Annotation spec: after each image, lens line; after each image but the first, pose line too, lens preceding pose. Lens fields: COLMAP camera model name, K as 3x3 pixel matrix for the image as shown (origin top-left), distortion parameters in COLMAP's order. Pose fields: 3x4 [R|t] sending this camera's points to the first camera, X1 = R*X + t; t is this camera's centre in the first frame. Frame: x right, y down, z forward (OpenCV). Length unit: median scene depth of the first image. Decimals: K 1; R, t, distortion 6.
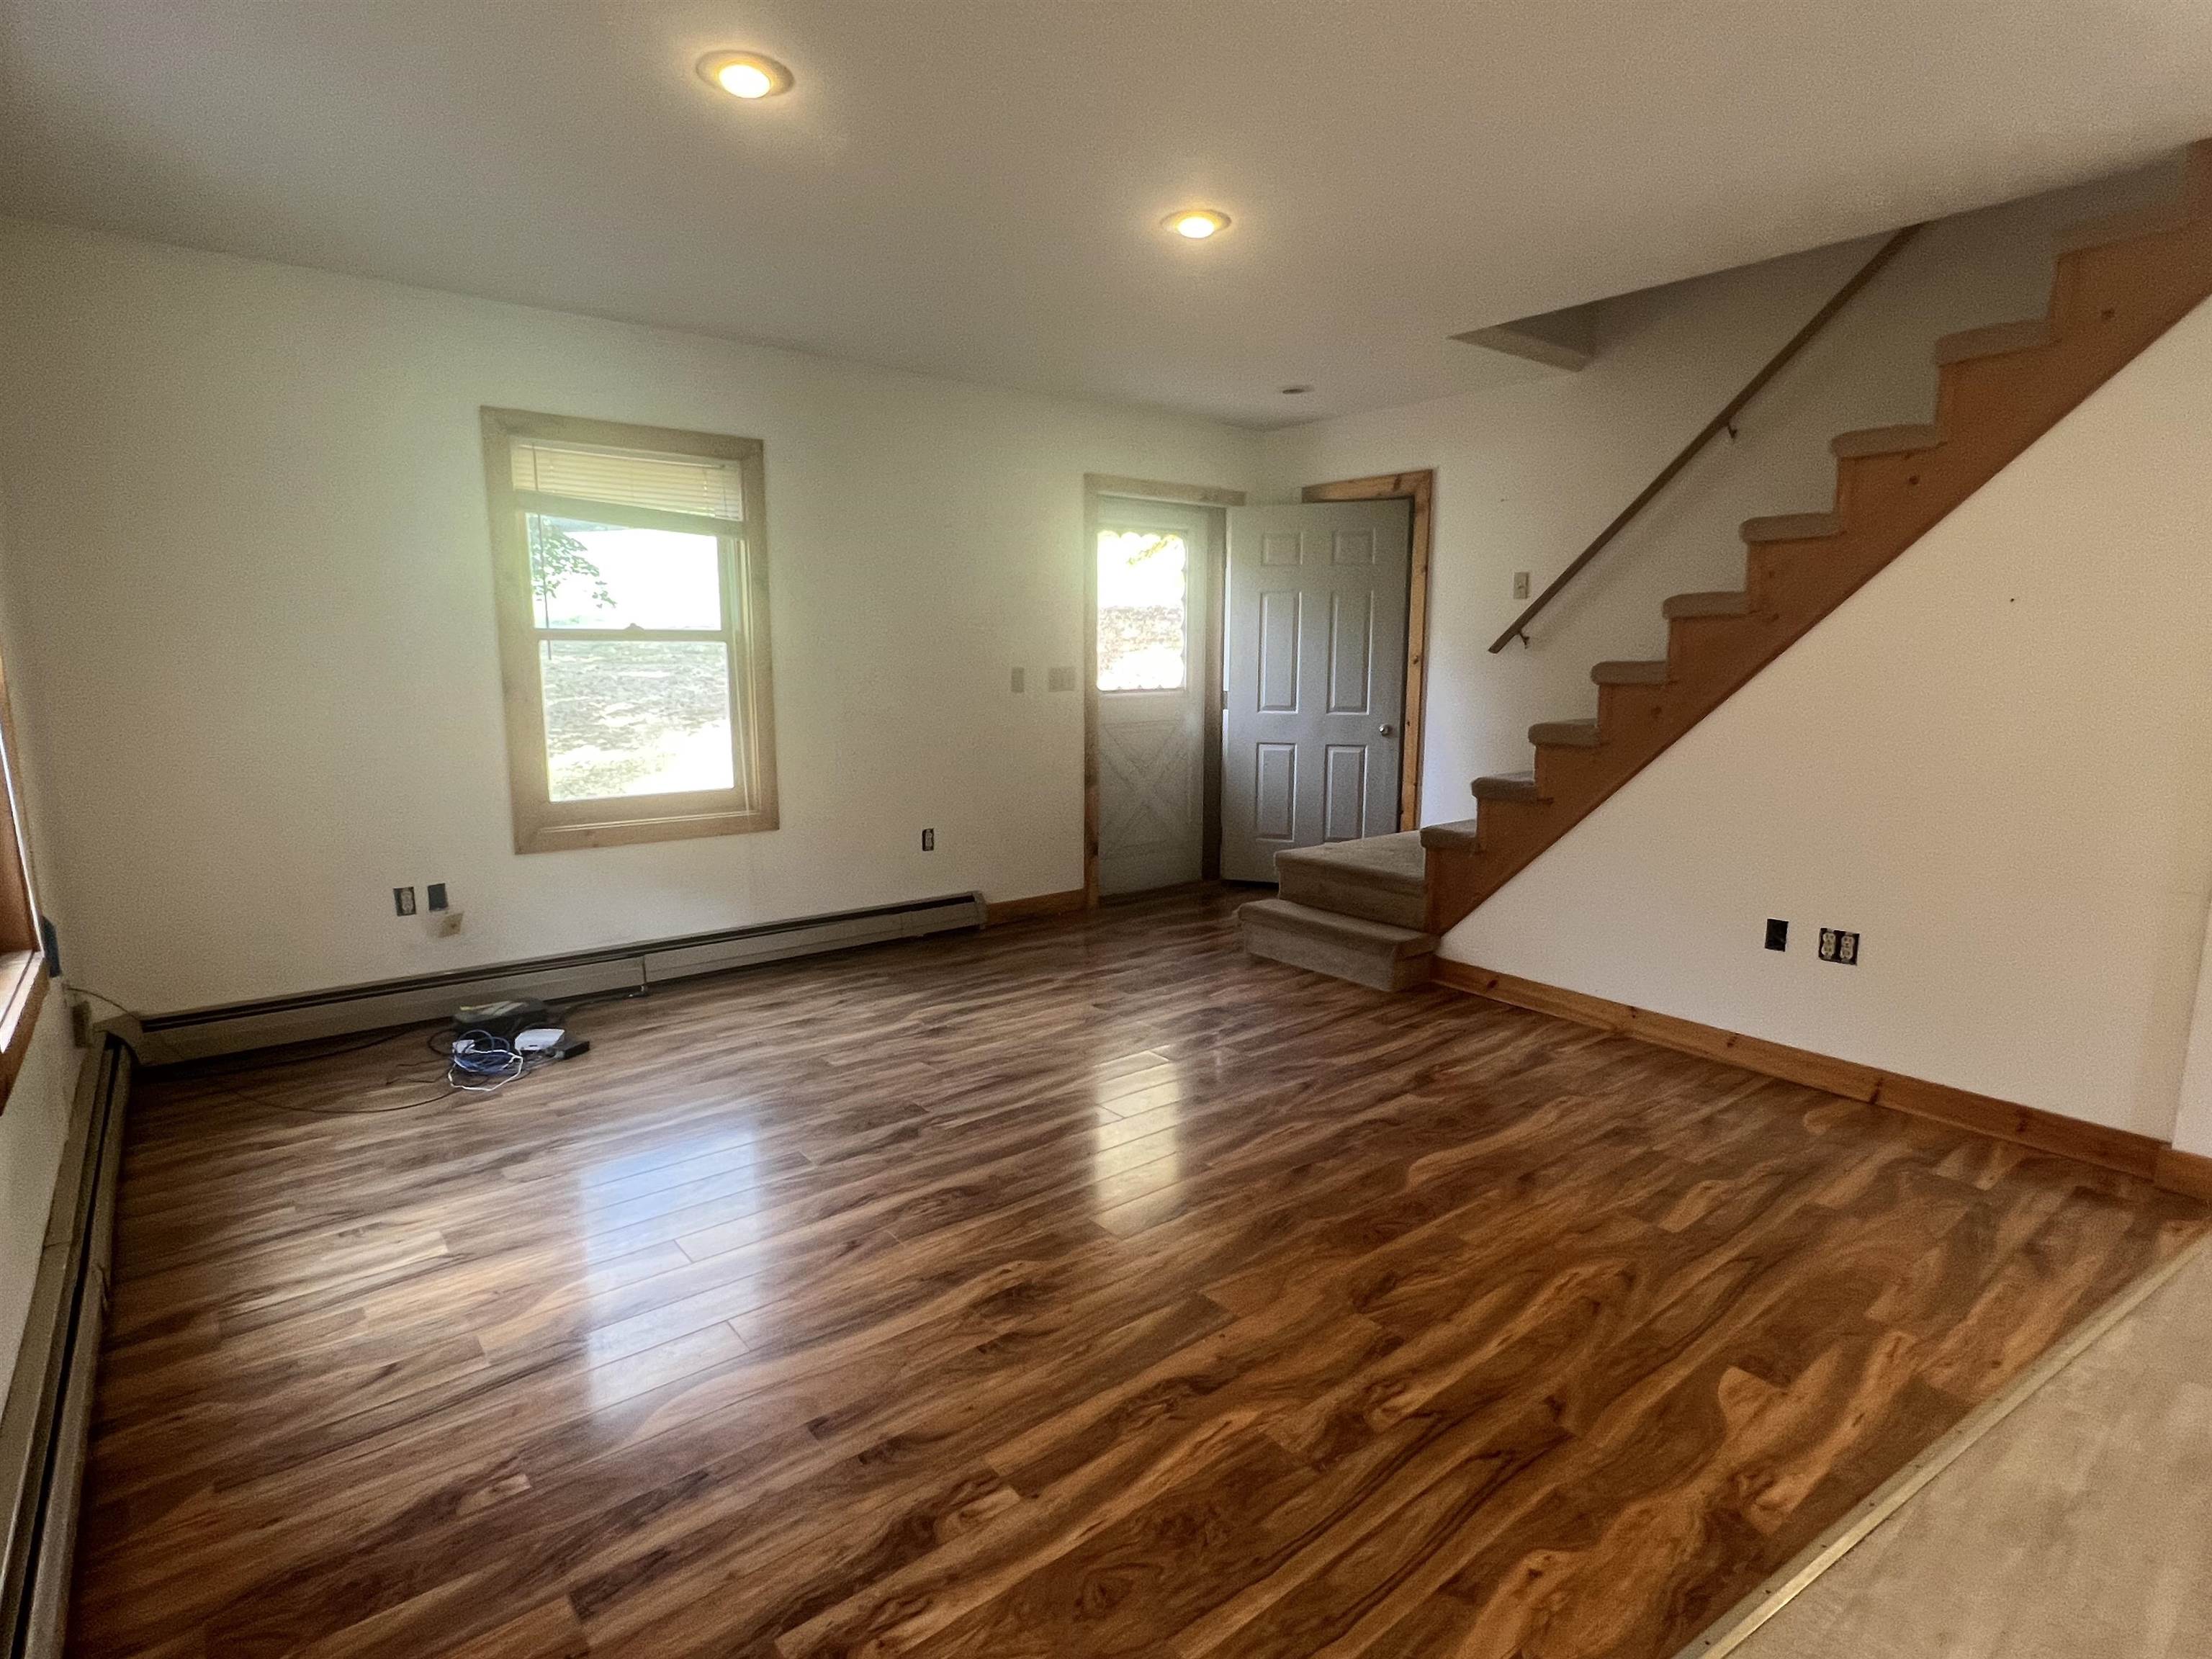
lens RADIAL K [[1137.2, 0, 1110.4], [0, 1137.2, 829.5], [0, 0, 1]] dist [-0.000844, -0.000301]
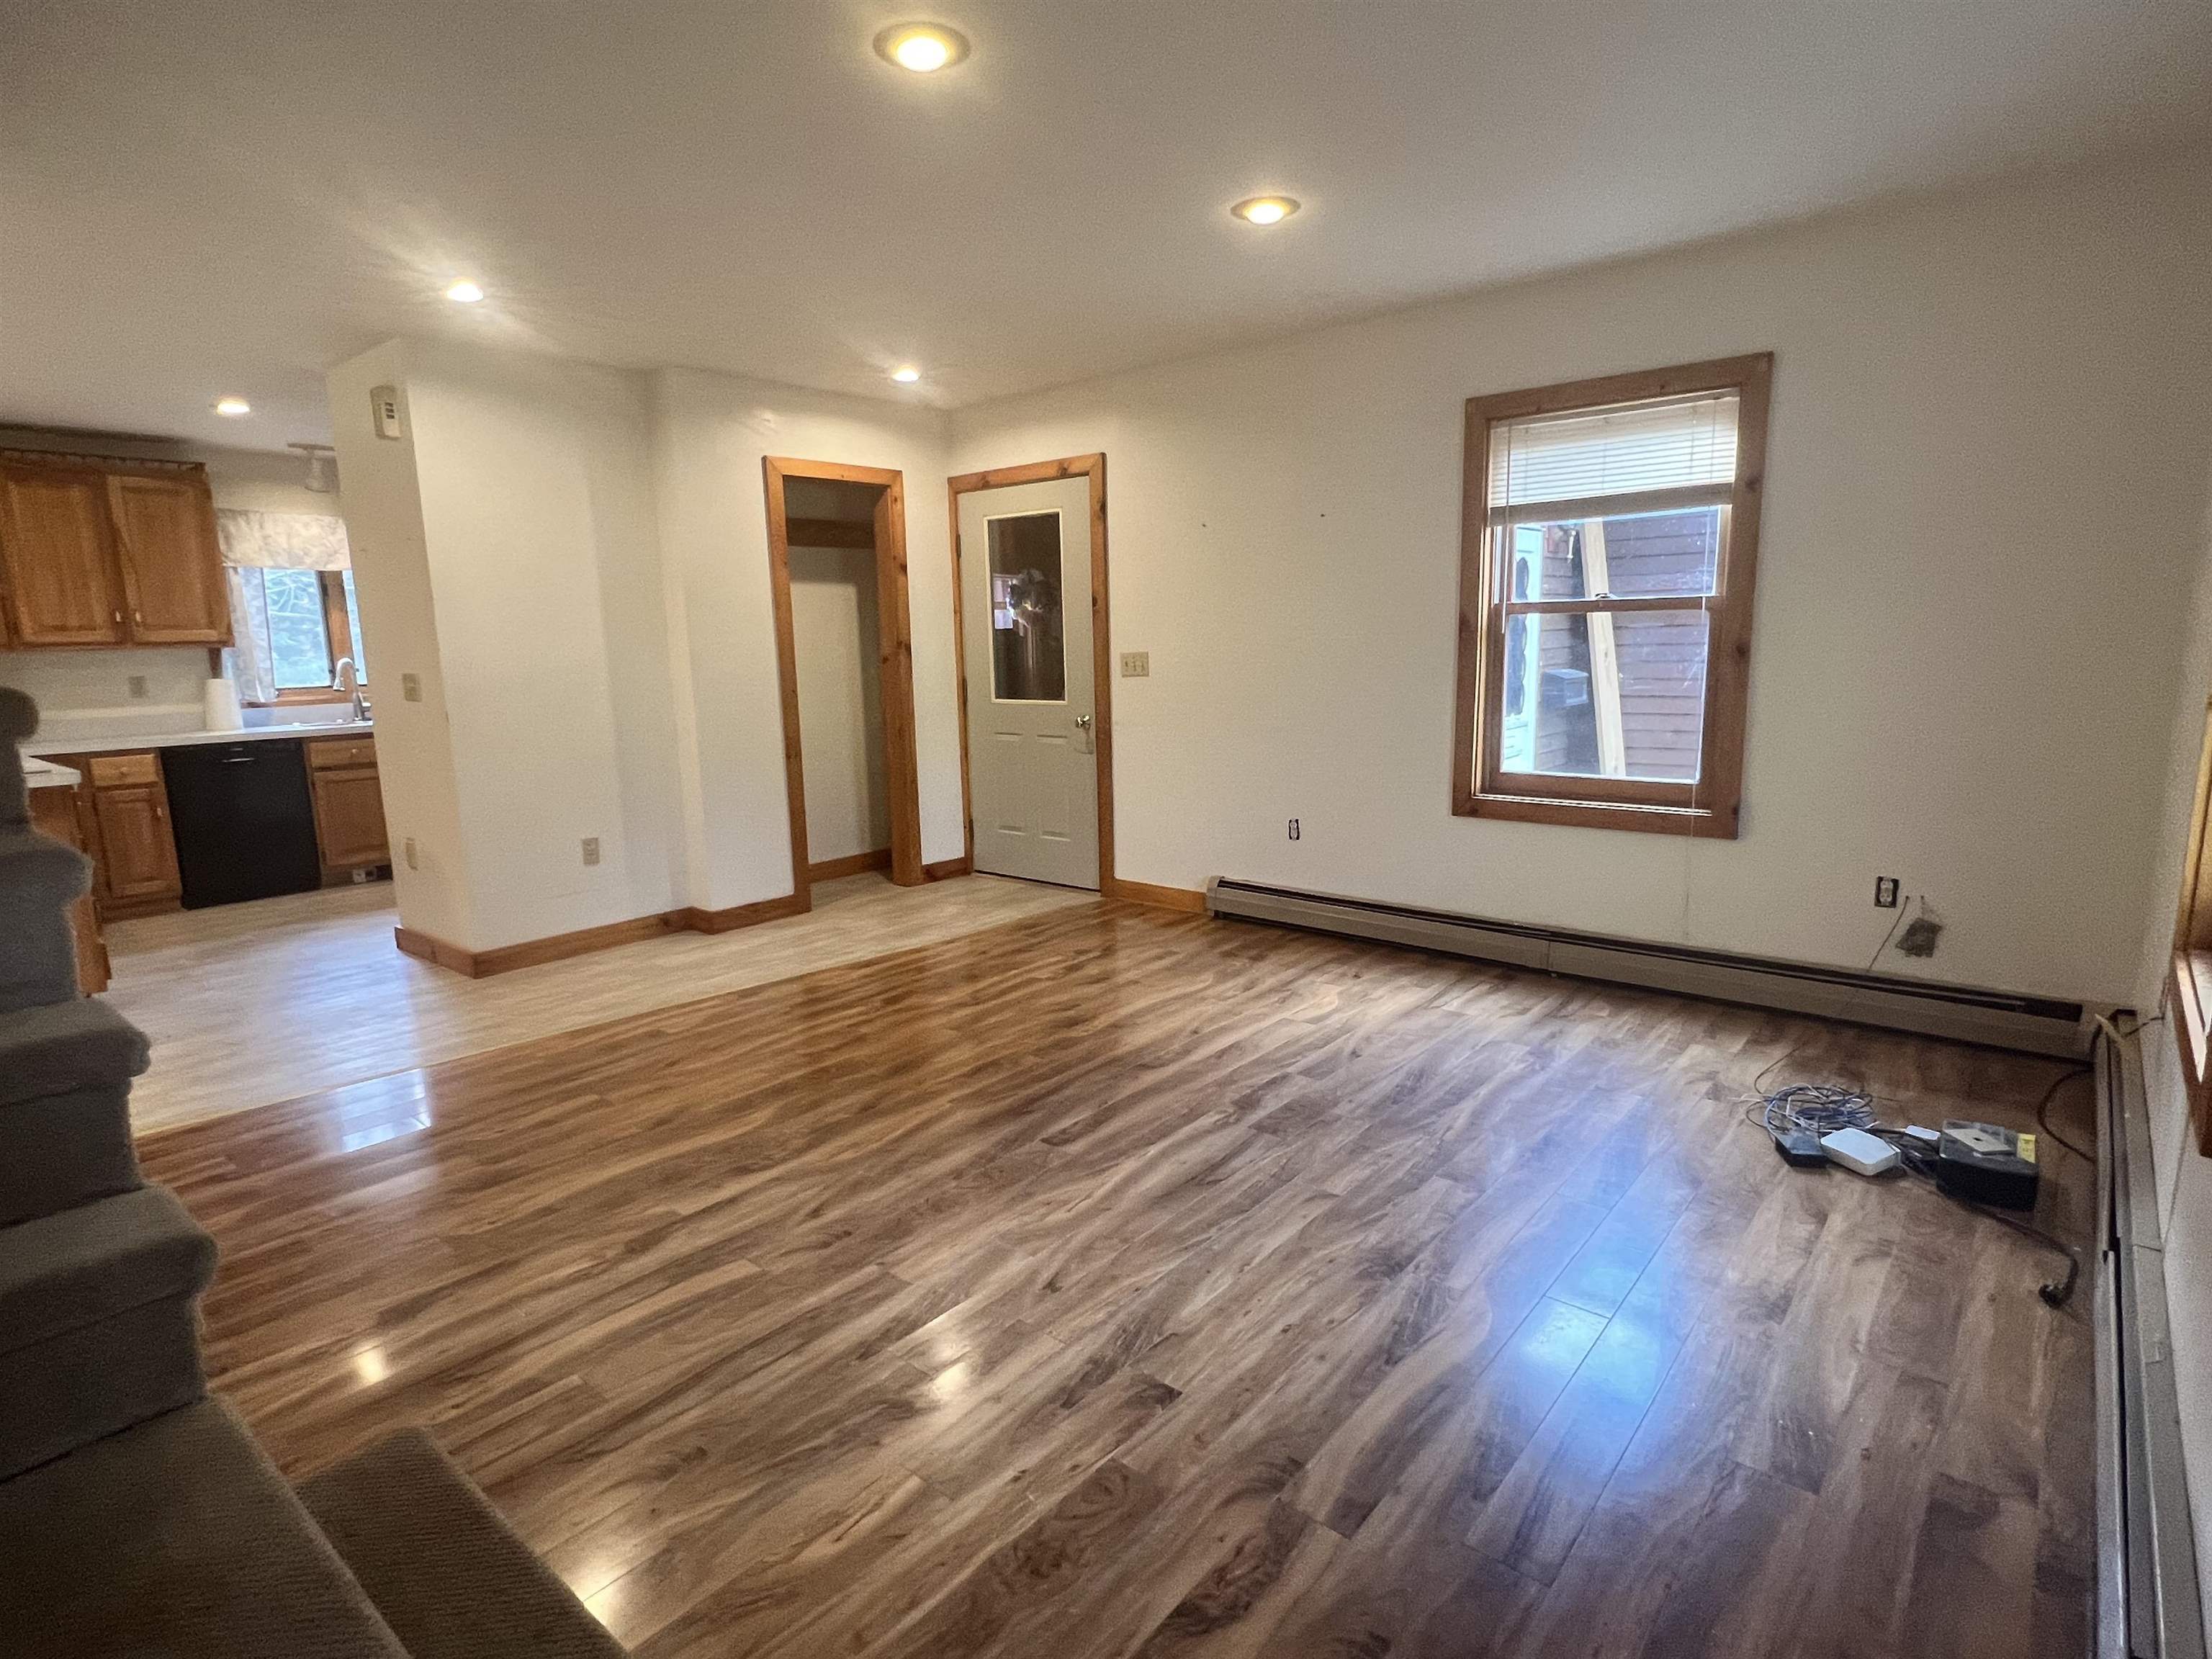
lens RADIAL K [[1137.2, 0, 1103.4], [0, 1137.2, 823.7], [0, 0, 1]] dist [-0.000844, -0.000301]
pose [[-0.982331, 0.053080, -0.179468, 0.124718], [-0.006914, 0.947990, 0.318224, -0.317681], [0.187025, 0.313842, -0.930873, 1.982818]]
